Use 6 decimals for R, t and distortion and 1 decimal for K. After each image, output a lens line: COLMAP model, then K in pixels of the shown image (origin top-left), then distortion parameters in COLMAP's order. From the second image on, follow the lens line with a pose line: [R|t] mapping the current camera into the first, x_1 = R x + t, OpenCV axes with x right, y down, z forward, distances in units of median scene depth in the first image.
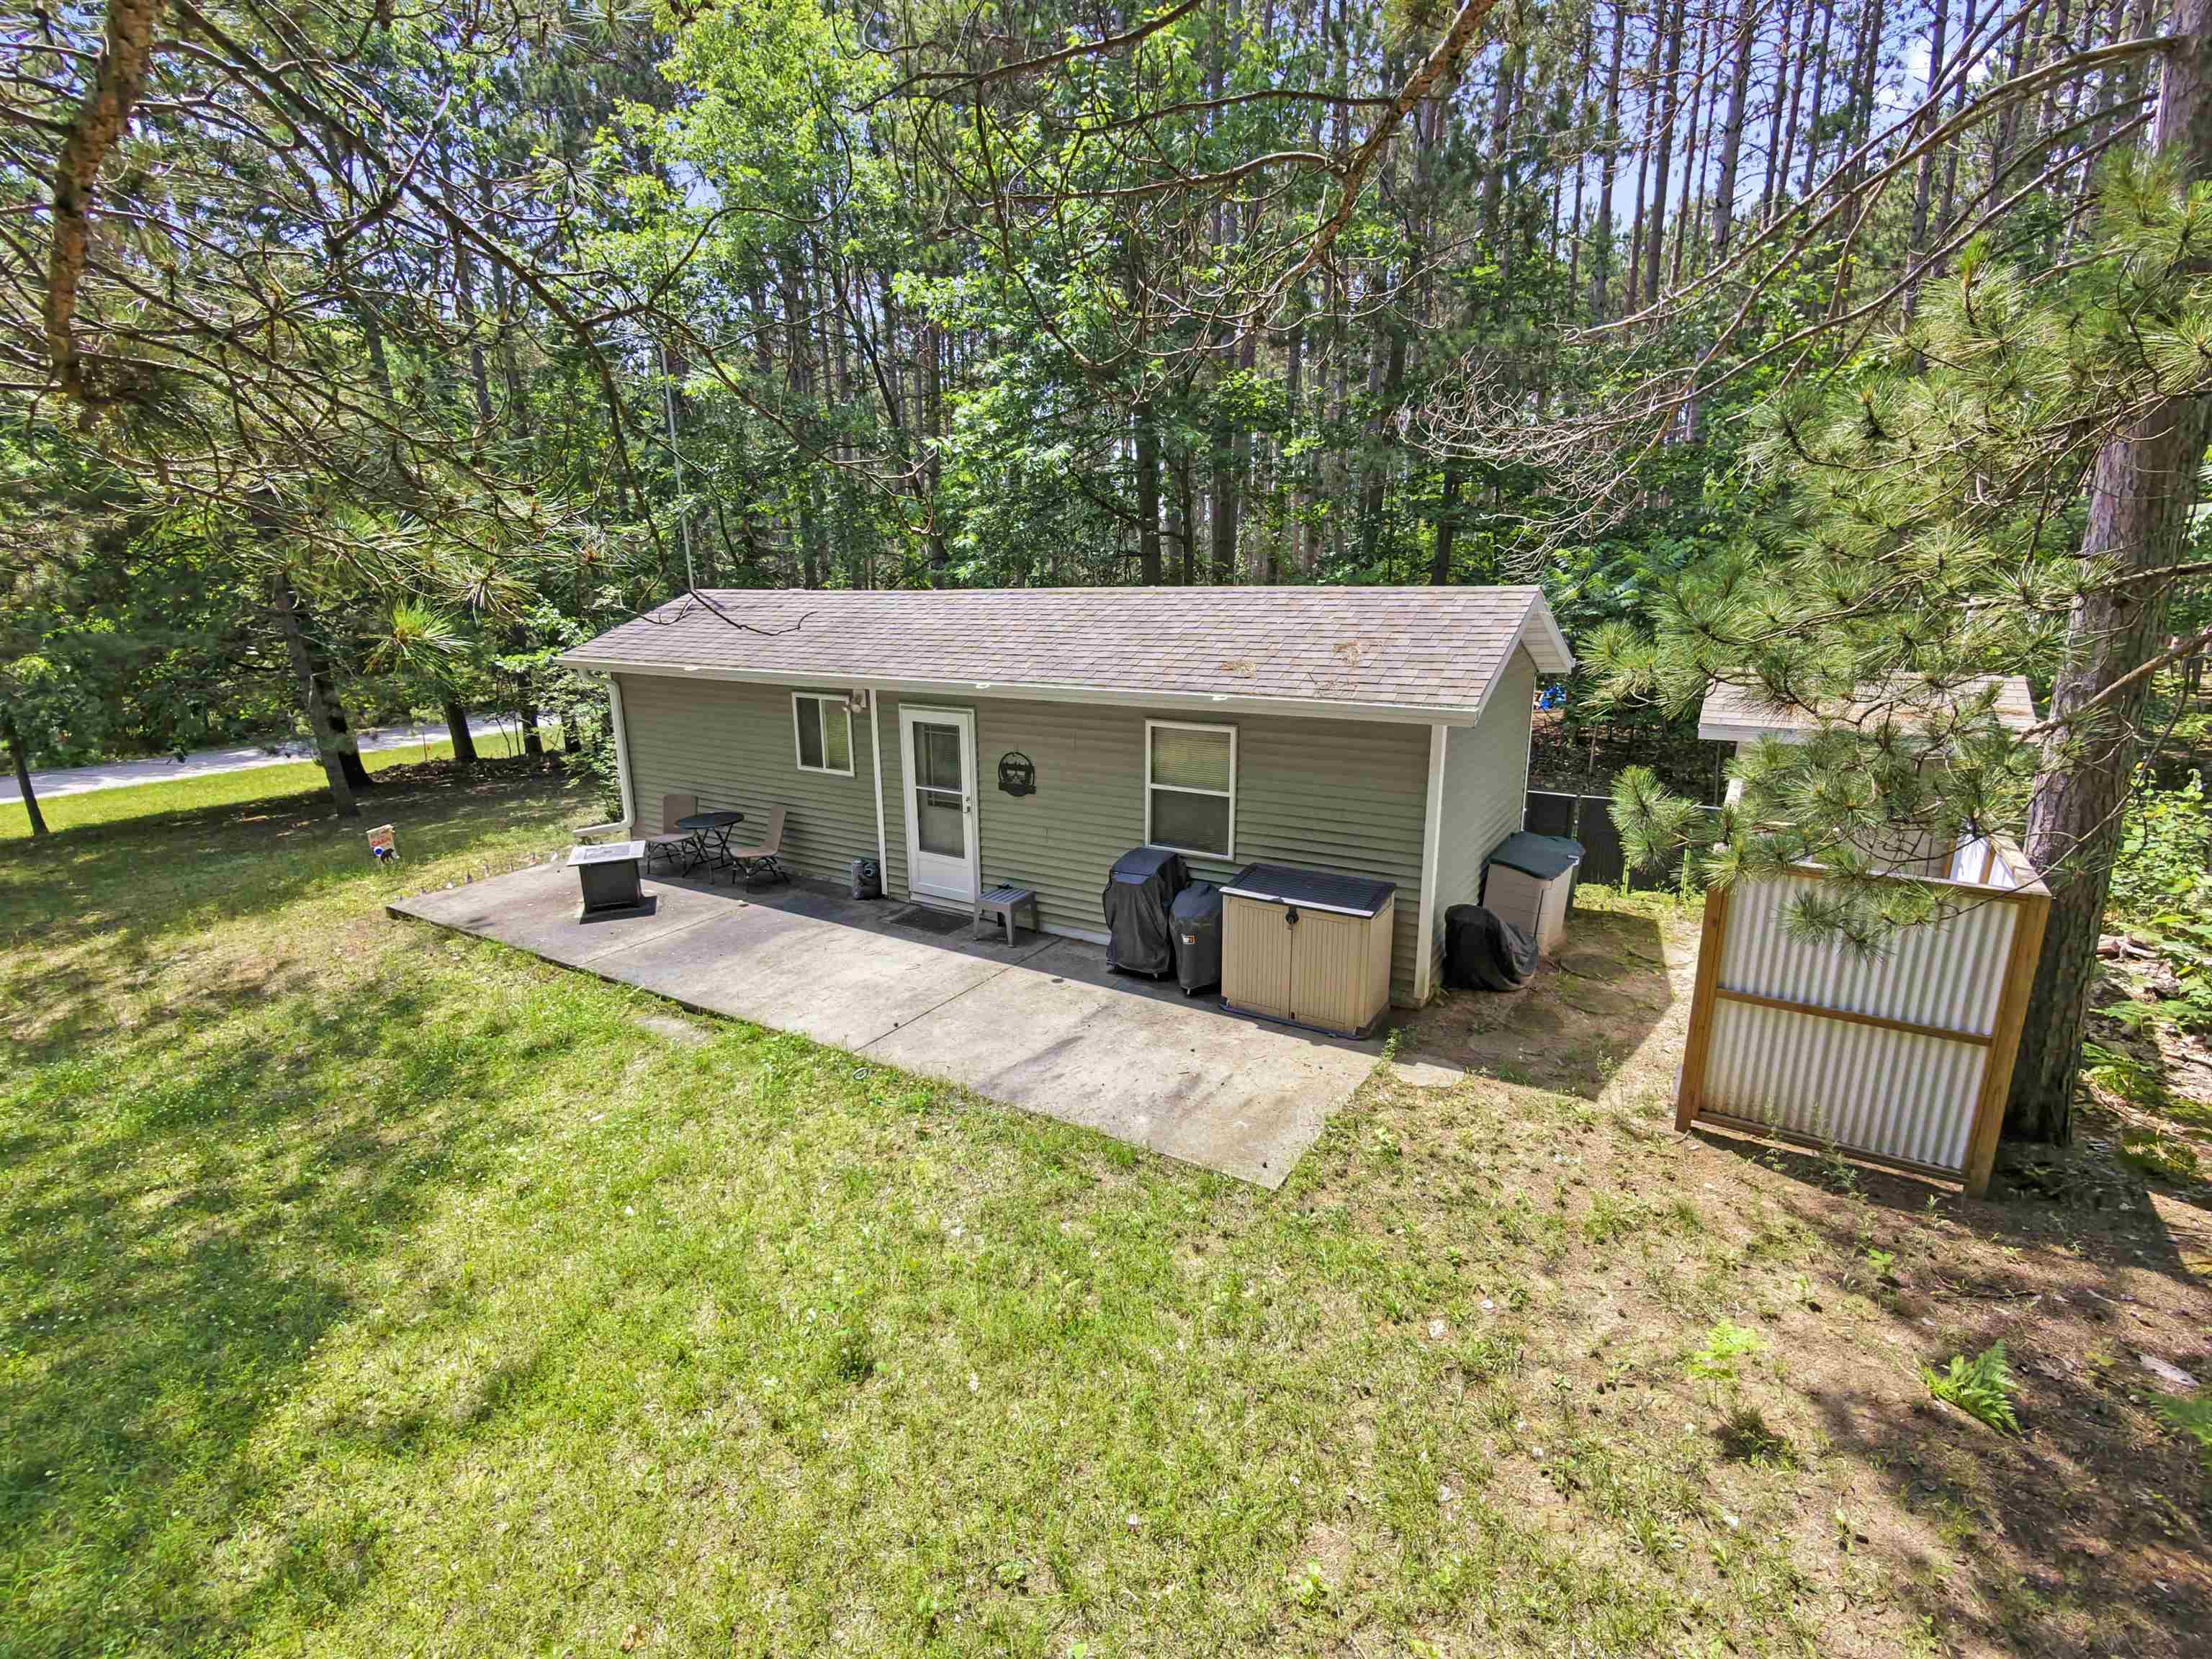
lens RADIAL K [[1069.4, 0, 1106.0], [0, 1069.4, 829.5], [0, 0, 1]] dist [0.001949, 0.000616]
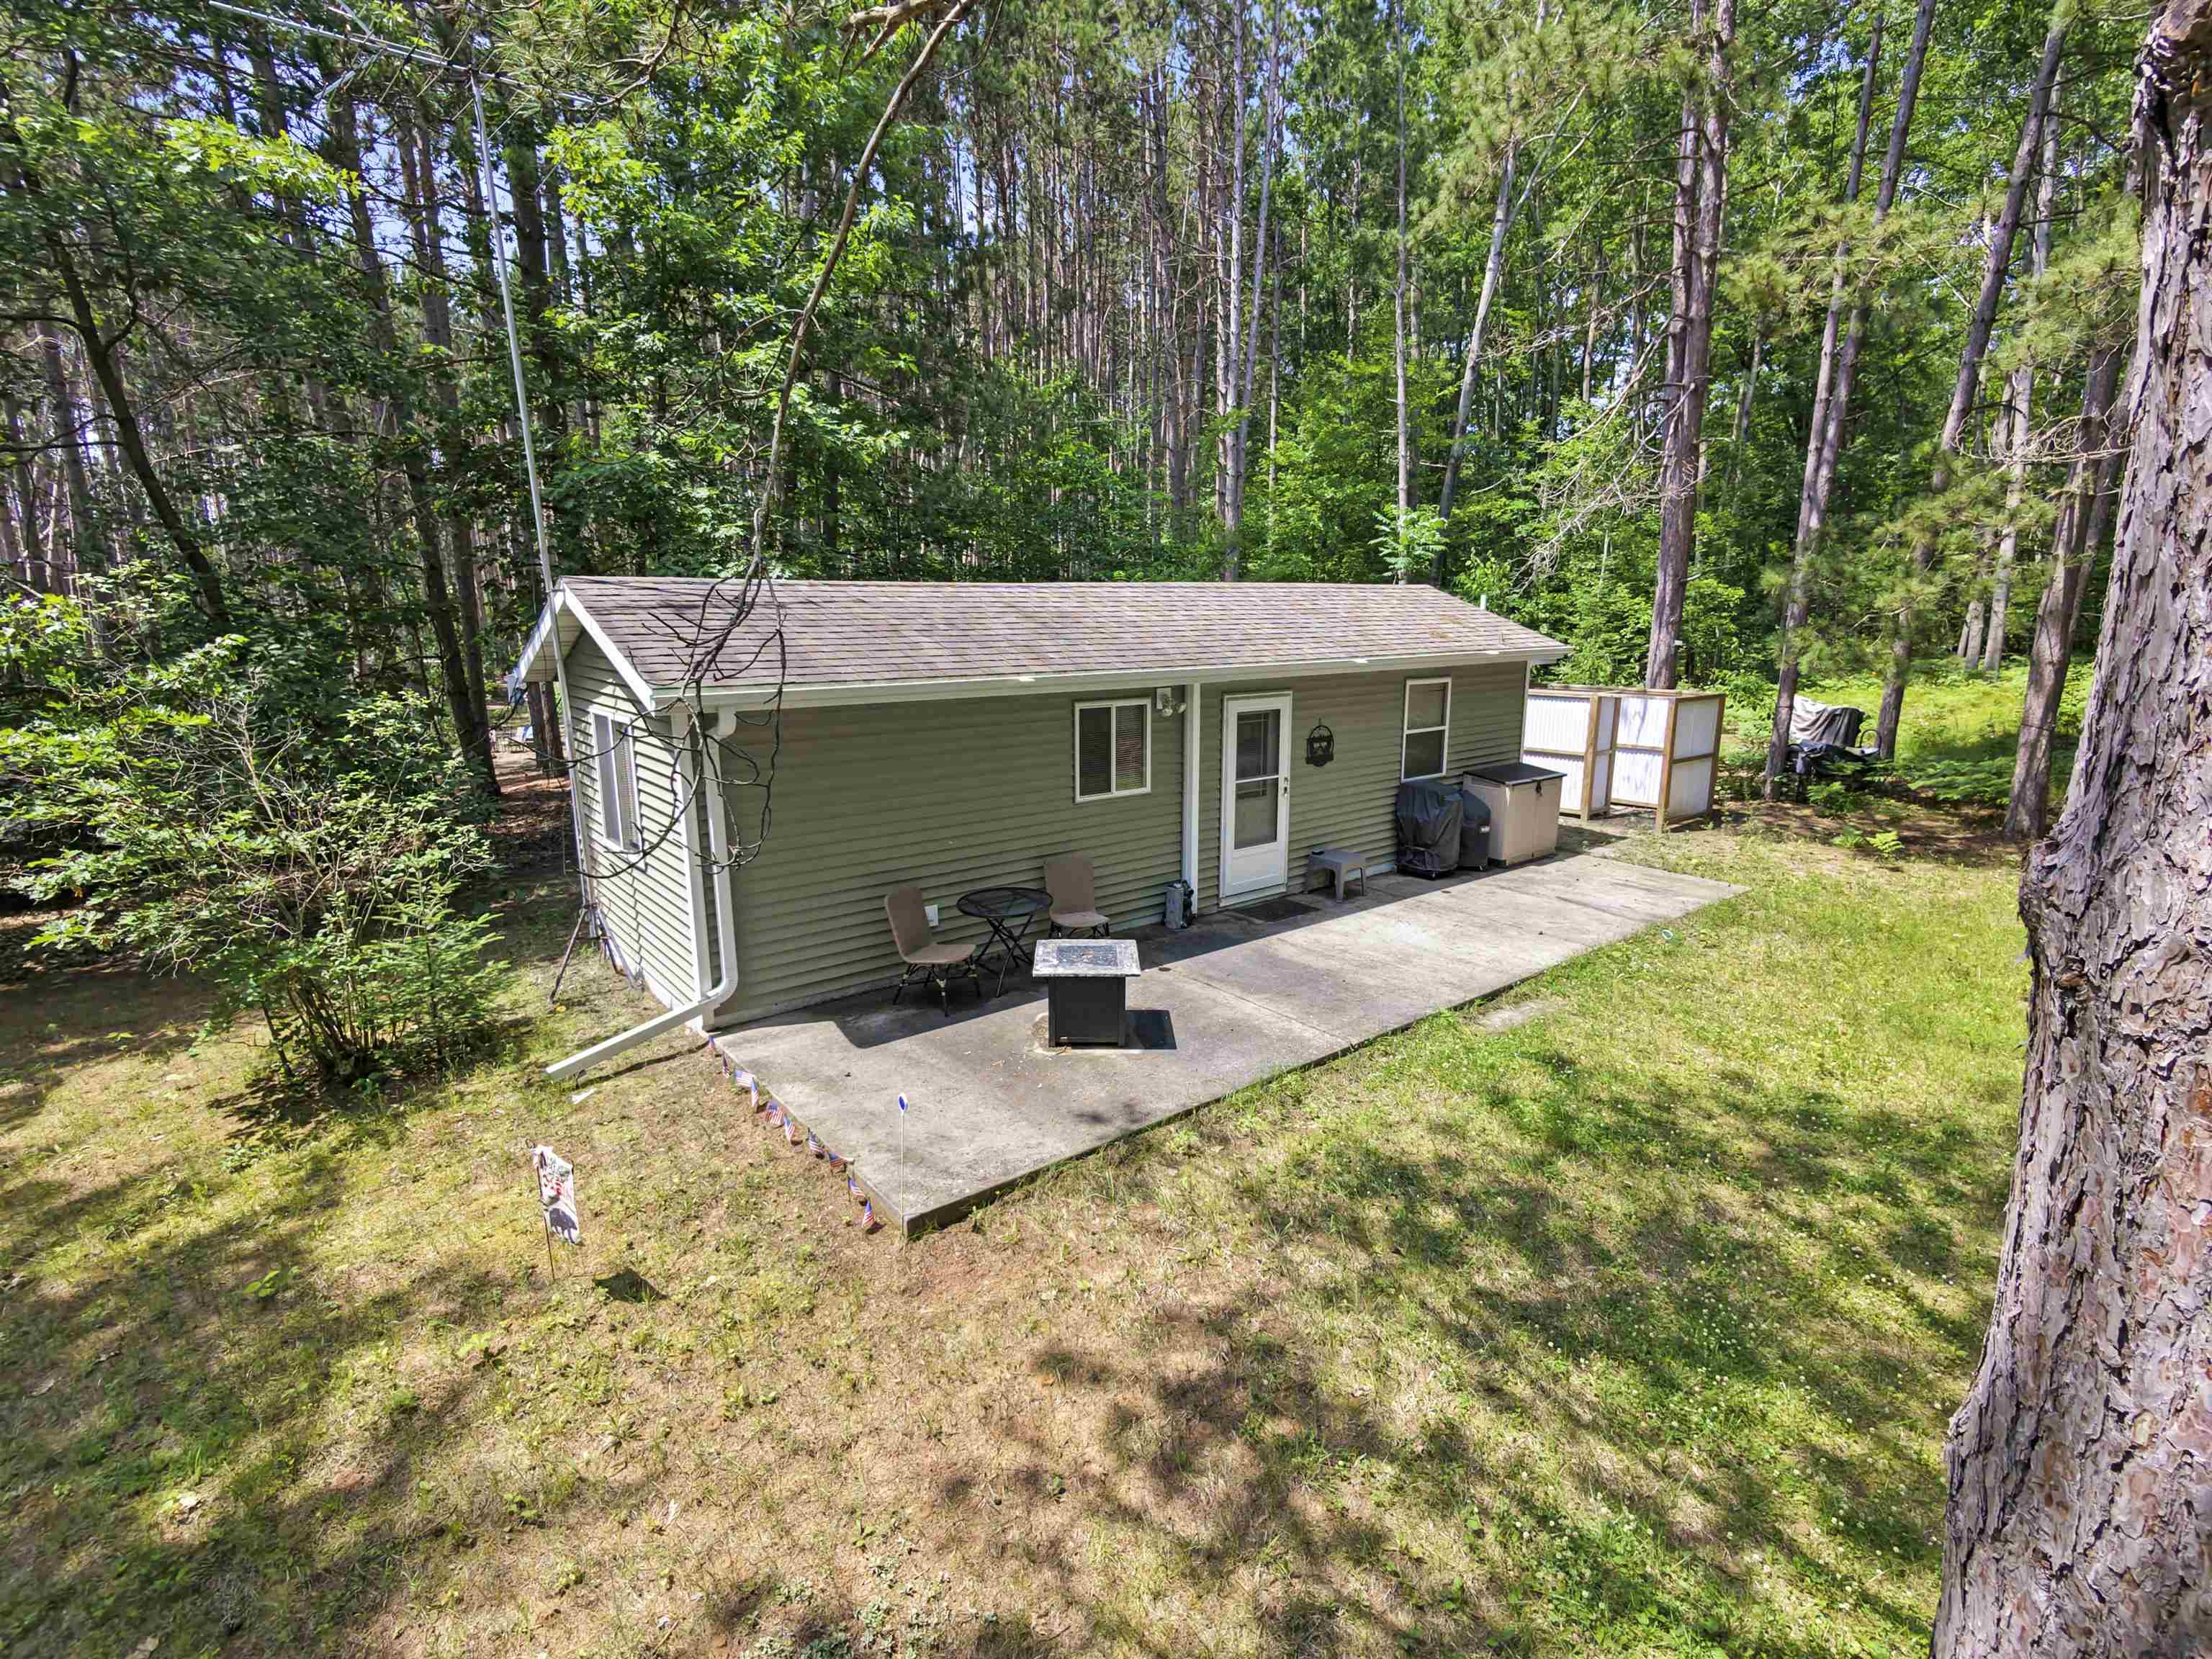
lens RADIAL K [[1069.4, 0, 1106.0], [0, 1069.4, 829.5], [0, 0, 1]] dist [0.001949, 0.000616]
pose [[0.325181, -0.182142, 0.927945, -1.190902], [0.225067, 0.967985, 0.111131, -0.140283], [-0.918478, 0.172713, 0.355764, 0.832915]]
